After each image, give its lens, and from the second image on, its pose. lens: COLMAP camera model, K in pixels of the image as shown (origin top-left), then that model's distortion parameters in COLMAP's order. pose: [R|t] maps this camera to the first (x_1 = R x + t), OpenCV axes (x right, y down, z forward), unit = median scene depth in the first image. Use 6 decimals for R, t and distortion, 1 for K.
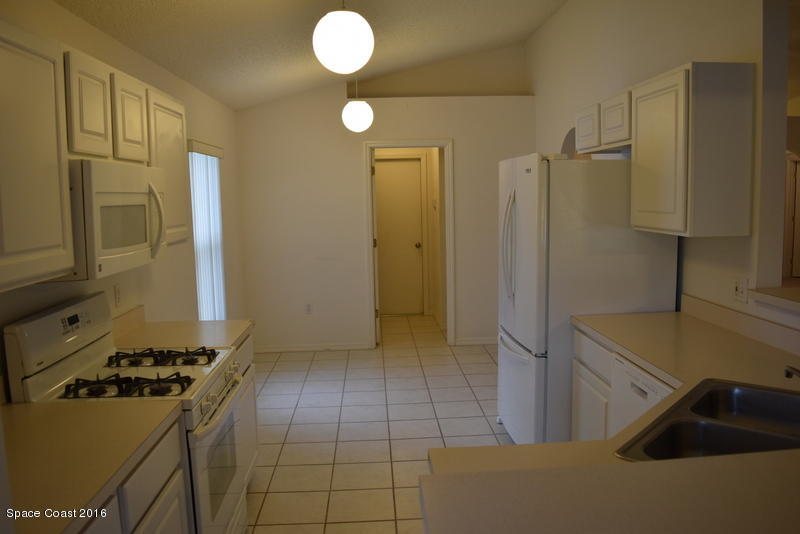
lens RADIAL K [[635.3, 0, 398.3], [0, 635.3, 268.3], [0, 0, 1]] dist [-0.082082, 0.008243]
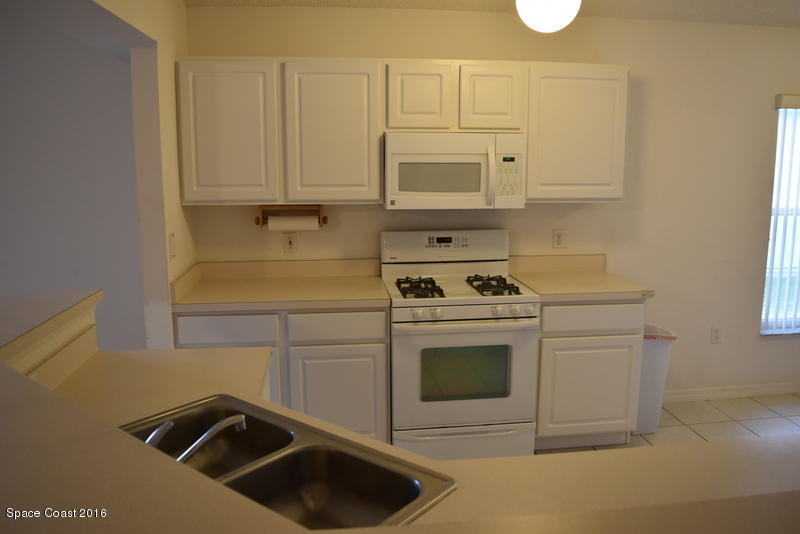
lens RADIAL K [[635.3, 0, 399.5], [0, 635.3, 262.2], [0, 0, 1]] dist [-0.082082, 0.008243]
pose [[0.083869, 0.193659, -0.977477, 0.969655], [-0.120226, 0.975734, 0.182999, -0.130987], [0.989198, 0.102170, 0.105116, 0.774920]]
